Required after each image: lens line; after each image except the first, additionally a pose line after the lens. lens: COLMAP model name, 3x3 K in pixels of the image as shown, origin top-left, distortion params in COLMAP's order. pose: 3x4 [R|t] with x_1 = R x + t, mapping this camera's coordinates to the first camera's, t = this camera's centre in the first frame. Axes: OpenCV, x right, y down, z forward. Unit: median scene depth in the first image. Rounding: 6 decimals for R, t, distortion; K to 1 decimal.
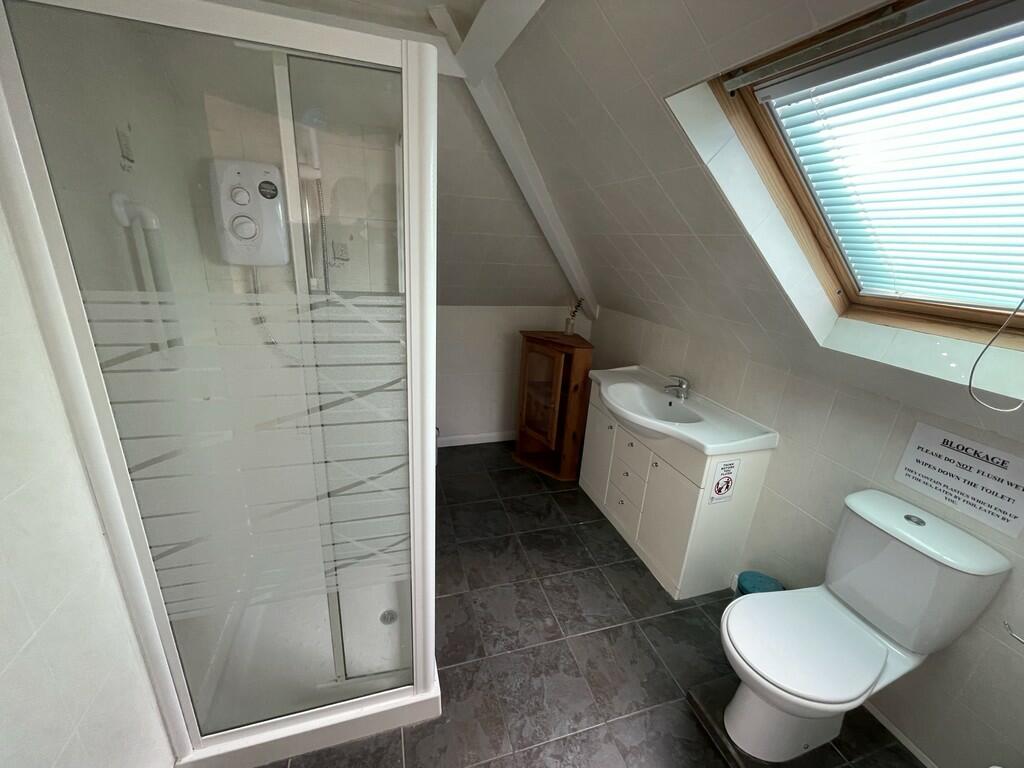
lens RADIAL K [[411.2, 0, 512.6], [0, 411.2, 385.2], [0, 0, 1]] dist [-0.002138, 0.000101]
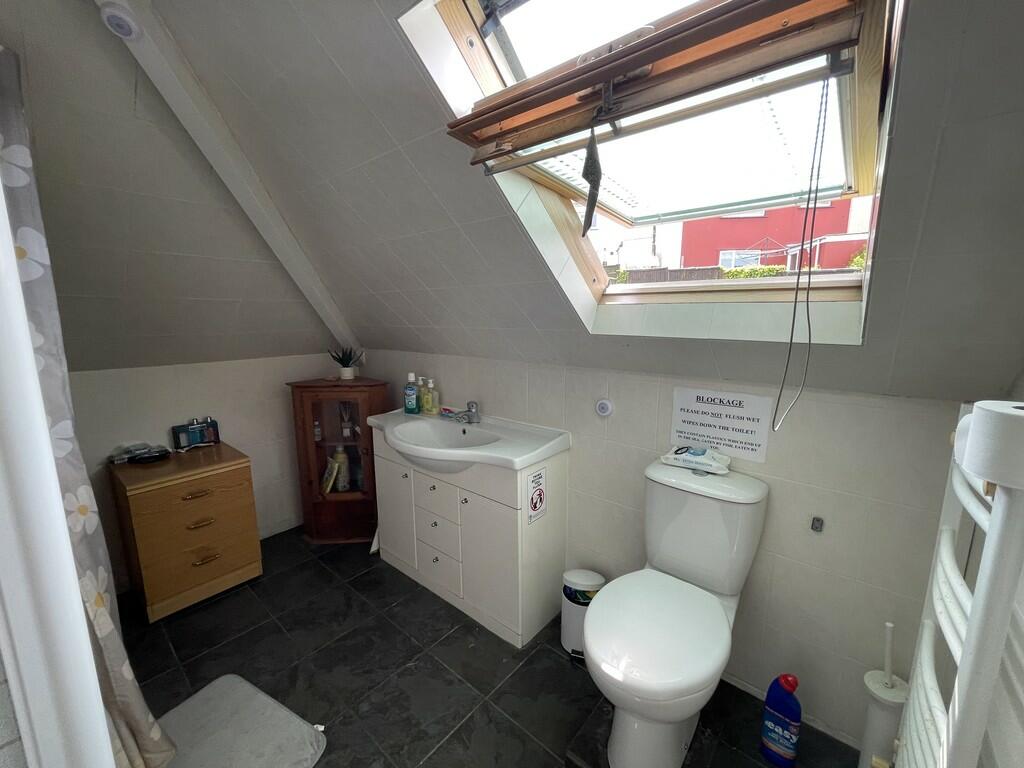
lens RADIAL K [[411.7, 0, 507.2], [0, 411.7, 387.2], [0, 0, 1]] dist [-0.003252, -0.000776]
pose [[0.851703, -0.151292, 0.501711, 0.023873], [0.221822, 0.971496, -0.083607, 0.059081], [-0.474761, 0.182499, 0.860986, 0.179969]]
